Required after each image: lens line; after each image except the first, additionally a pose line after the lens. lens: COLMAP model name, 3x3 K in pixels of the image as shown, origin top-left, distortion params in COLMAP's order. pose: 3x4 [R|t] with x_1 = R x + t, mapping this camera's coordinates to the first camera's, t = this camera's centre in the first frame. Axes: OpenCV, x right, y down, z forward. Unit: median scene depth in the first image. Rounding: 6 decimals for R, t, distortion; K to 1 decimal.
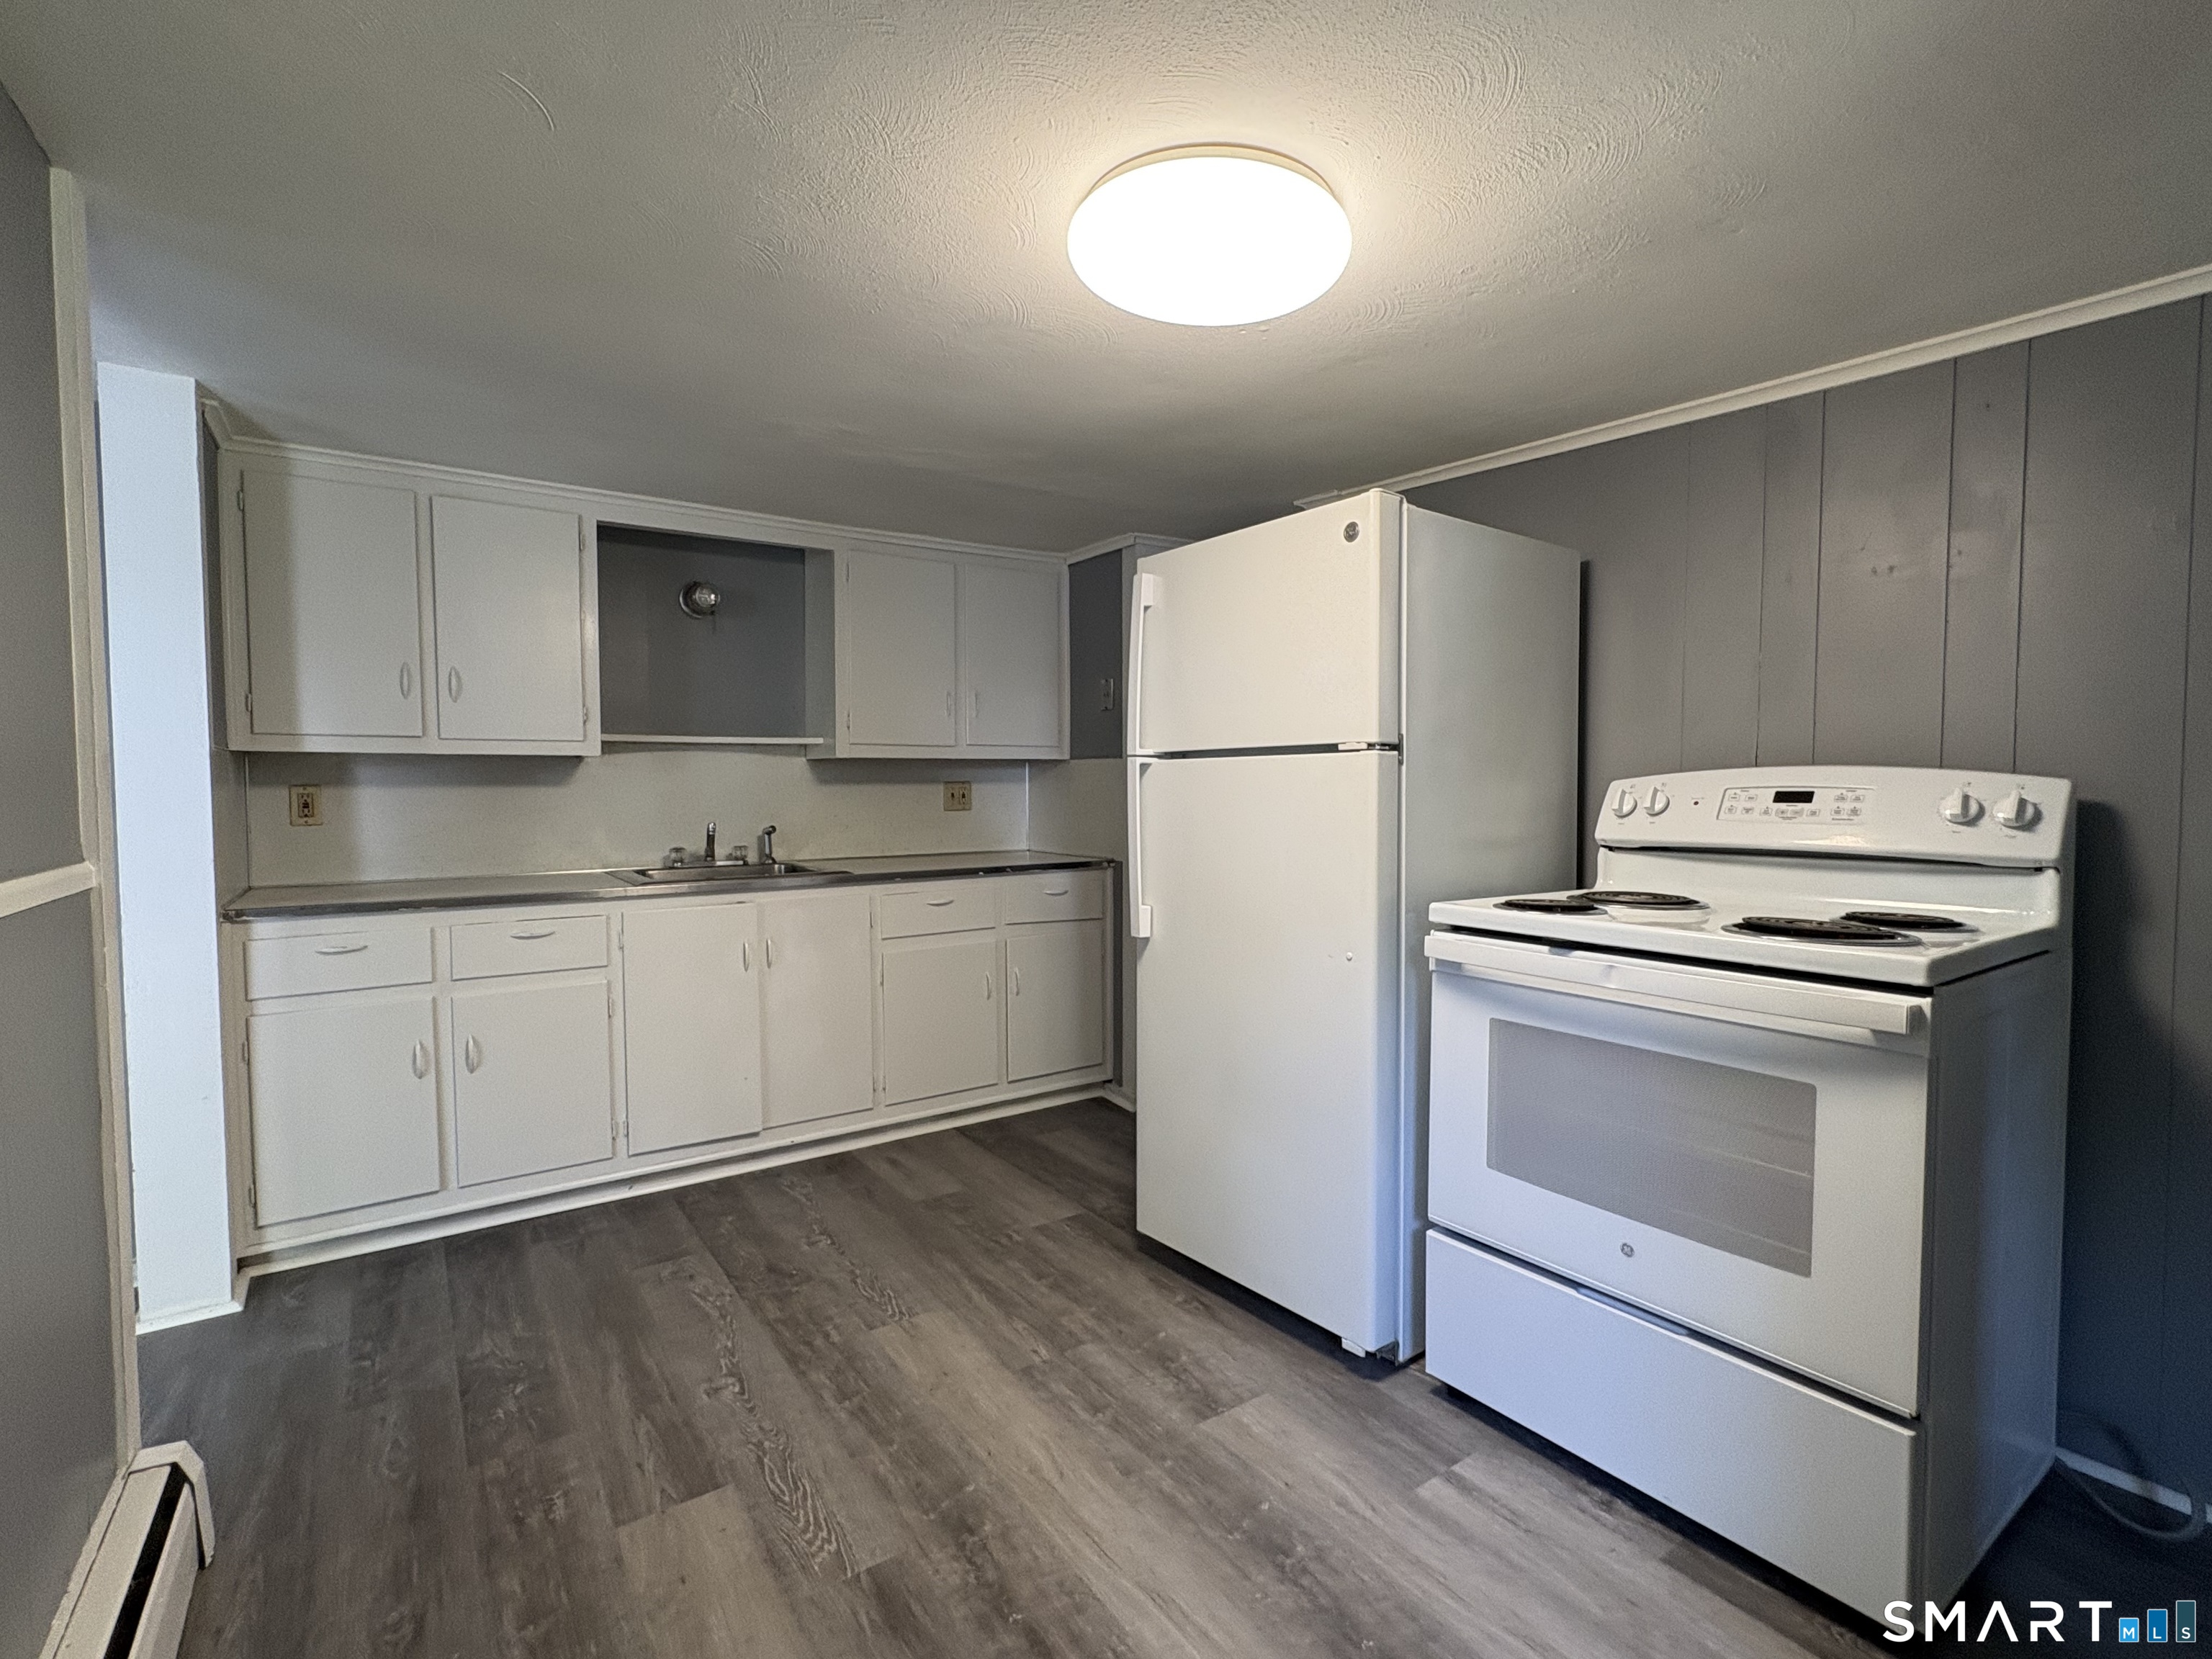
lens RADIAL K [[1035.8, 0, 1111.1], [0, 1035.8, 825.2], [0, 0, 1]] dist [0.003206, 0.000156]
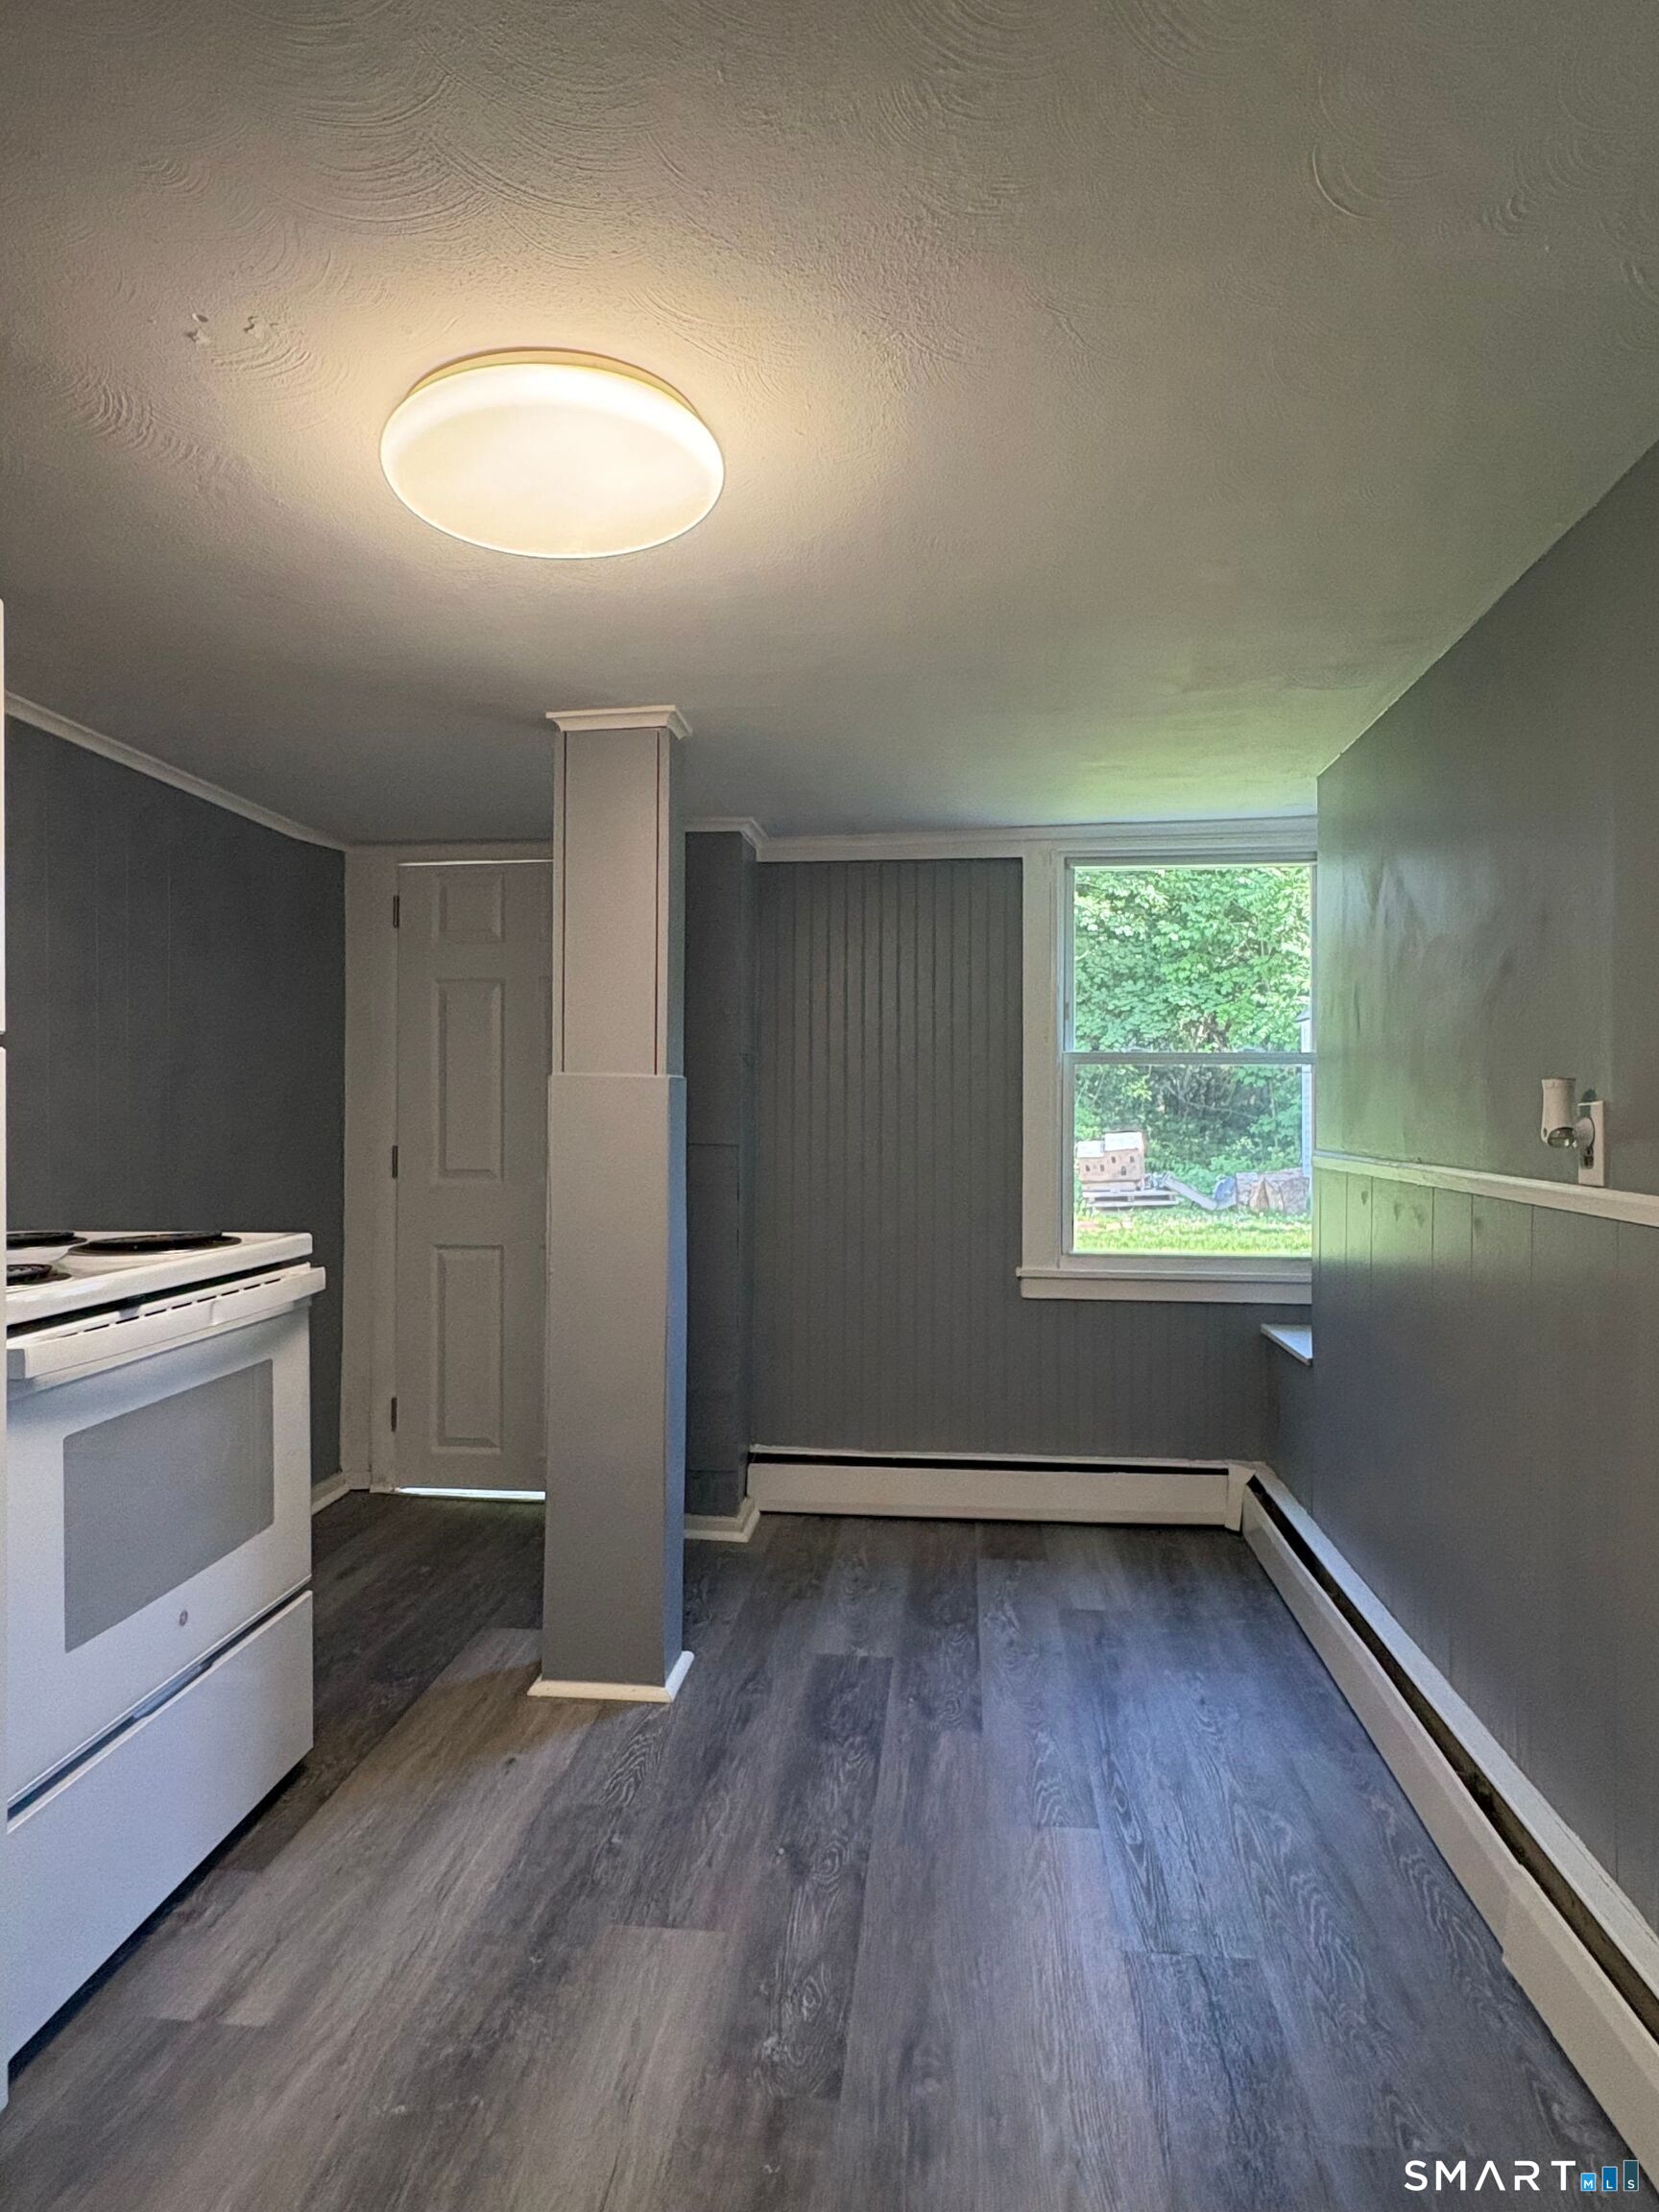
lens RADIAL K [[1291.6, 0, 833.3], [0, 1291.6, 1106.0], [0, 0, 1]] dist [-0.007520, -0.002724]
pose [[-0.765628, 0.004274, 0.643269, -0.730601], [0.030184, 0.999115, 0.029288, -0.059306], [-0.642575, 0.041840, -0.765080, 1.627459]]
